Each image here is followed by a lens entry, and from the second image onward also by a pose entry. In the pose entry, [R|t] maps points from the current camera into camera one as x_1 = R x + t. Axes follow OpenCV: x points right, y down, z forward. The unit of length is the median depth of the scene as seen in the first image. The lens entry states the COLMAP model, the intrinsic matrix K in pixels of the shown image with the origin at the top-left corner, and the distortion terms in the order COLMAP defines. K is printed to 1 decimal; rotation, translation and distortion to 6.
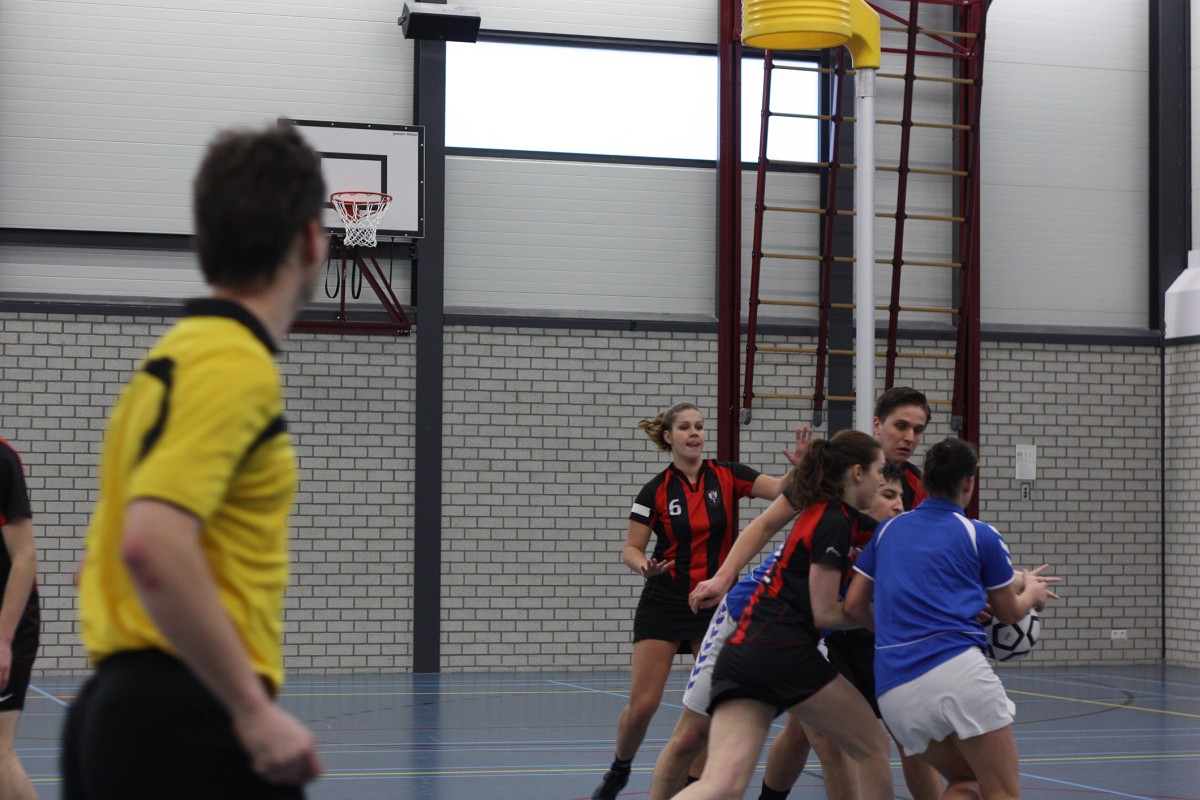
lens RADIAL K [[2814.8, 0, 600.0], [0, 2814.8, 400.0], [0, 0, 1]] dist [-0.073816, -0.185244]
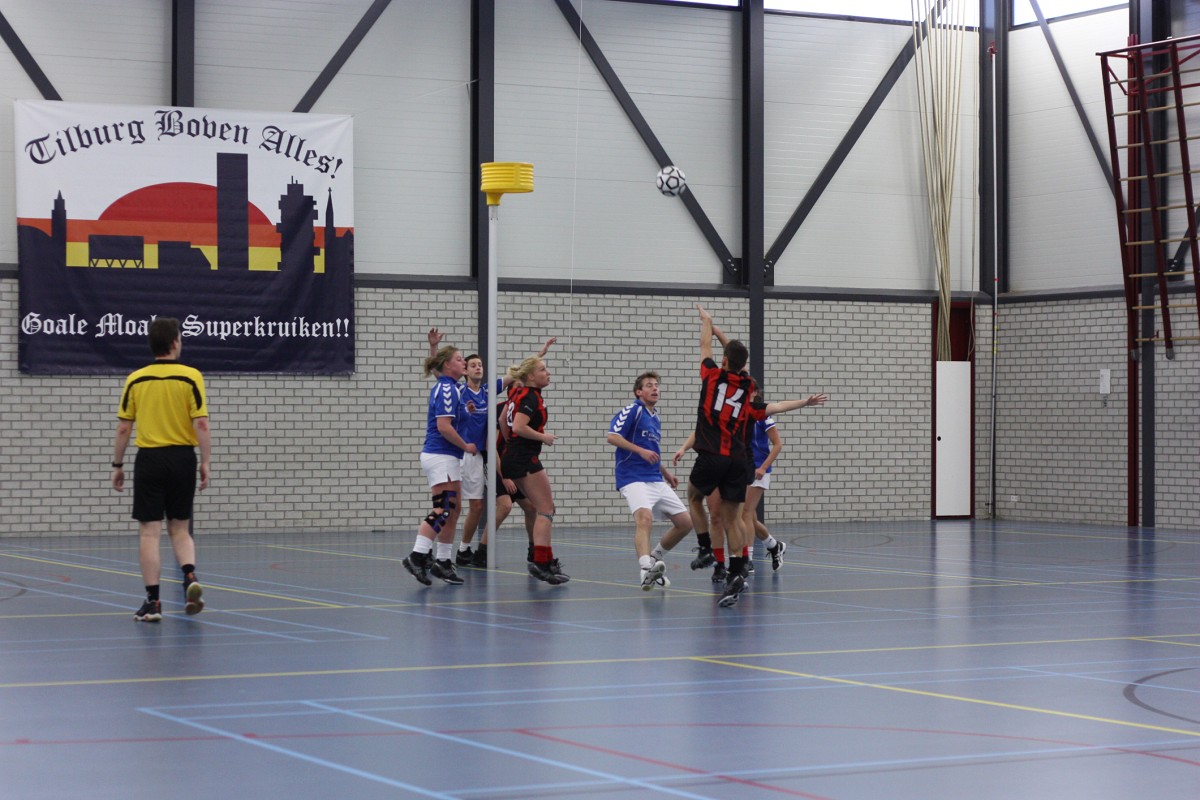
lens RADIAL K [[2809.6, 0, 586.3], [0, 2809.6, 401.8], [0, 0, 1]] dist [-0.071081, -0.174605]
pose [[0.163050, -0.014545, -0.986511, 1.463148], [0.039977, 0.999168, -0.008124, 0.032334], [0.985808, -0.038113, 0.163496, 0.491335]]
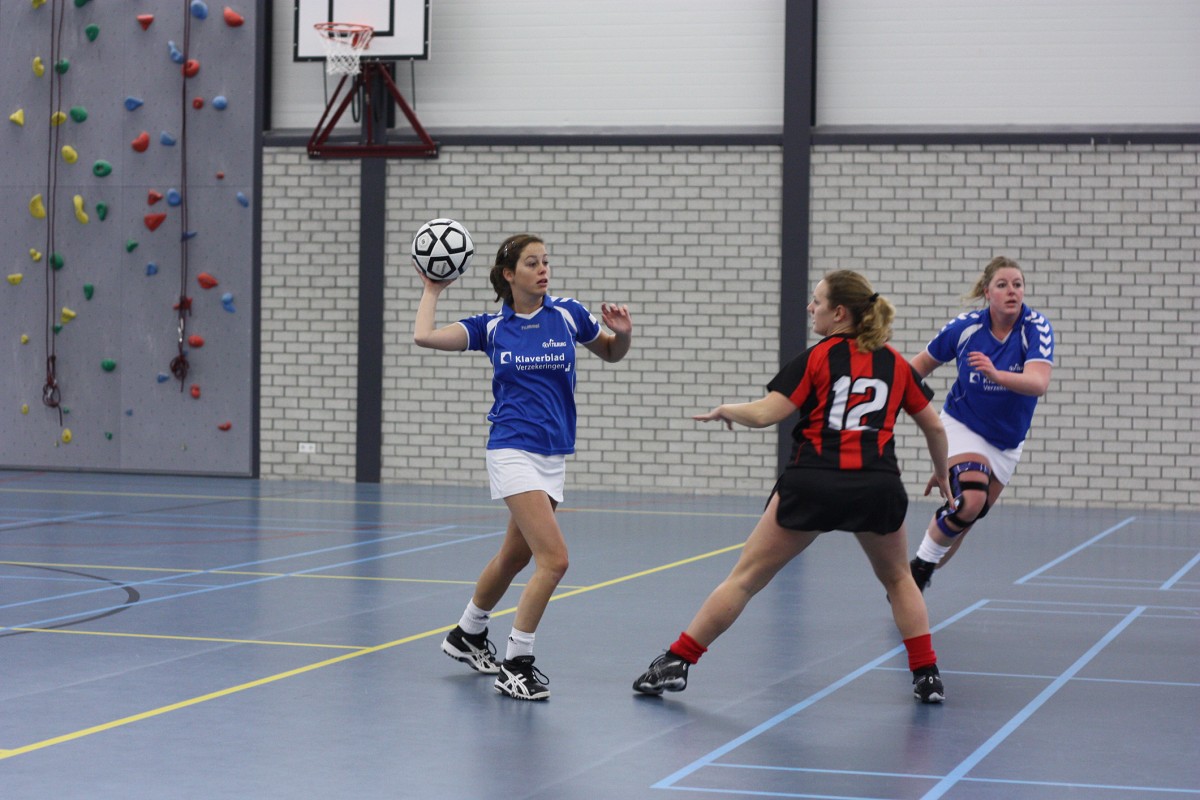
lens RADIAL K [[2819.7, 0, 600.0], [0, 2819.7, 400.0], [0, 0, 1]] dist [-0.075415, -0.121101]
pose [[0.821401, 0.018572, -0.570049, 0.520026], [0.013773, 0.998532, 0.052377, 0.011473], [0.570185, -0.050874, 0.819940, 0.172493]]
